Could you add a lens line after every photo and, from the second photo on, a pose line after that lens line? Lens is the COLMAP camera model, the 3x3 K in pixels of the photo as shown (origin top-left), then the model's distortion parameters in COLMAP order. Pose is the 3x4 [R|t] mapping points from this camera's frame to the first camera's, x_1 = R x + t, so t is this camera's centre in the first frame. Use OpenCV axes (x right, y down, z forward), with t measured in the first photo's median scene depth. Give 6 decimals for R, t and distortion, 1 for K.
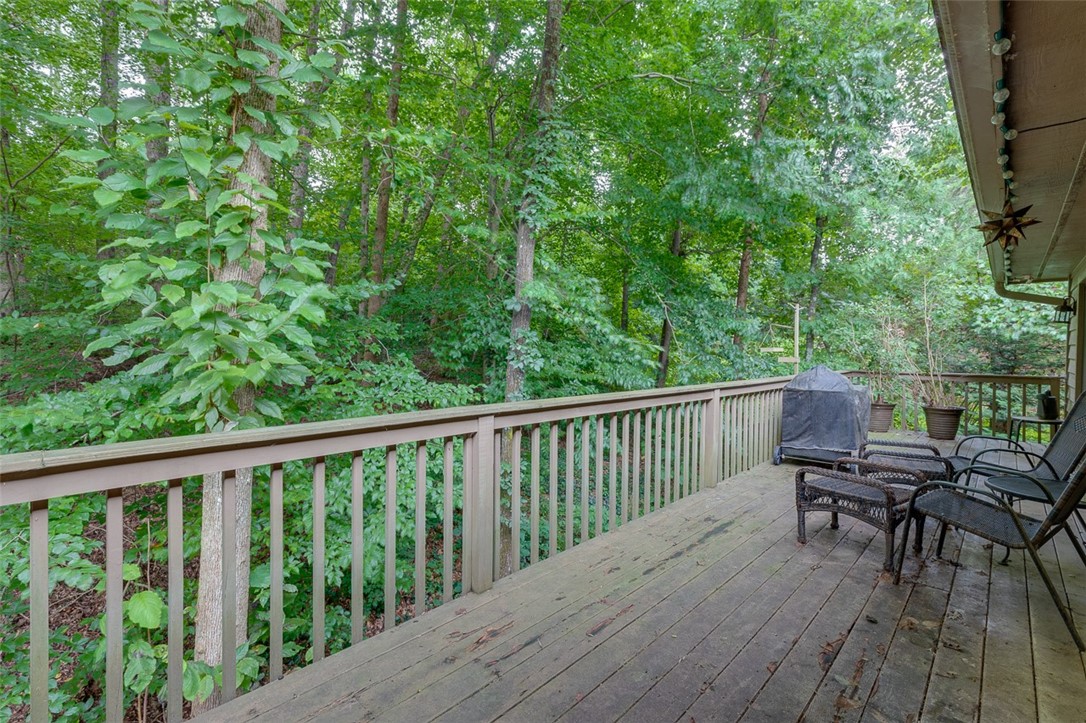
lens RADIAL K [[503.2, 0, 546.5], [0, 503.2, 355.6], [0, 0, 1]] dist [0.011176, -0.001826]
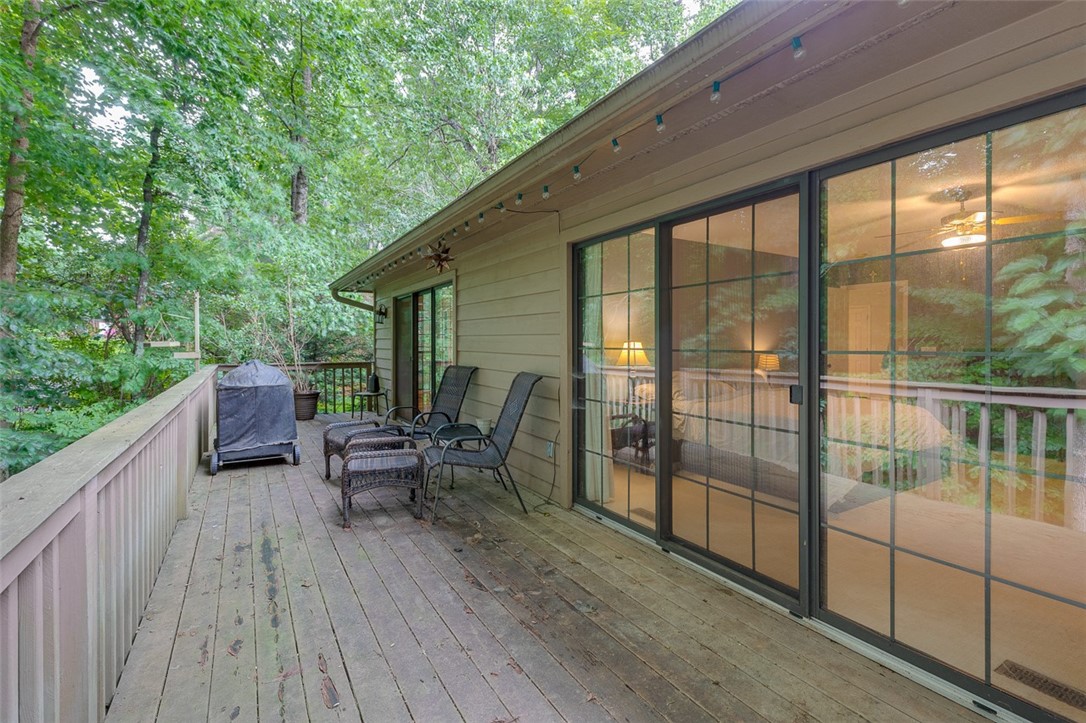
lens RADIAL K [[503.2, 0, 567.3], [0, 503.2, 349.7], [0, 0, 1]] dist [0.011176, -0.001826]
pose [[0.225147, -0.018673, 0.974146, -0.459325], [0.014668, 0.999768, 0.015774, -0.011574], [-0.974214, 0.010738, 0.225368, 0.350348]]
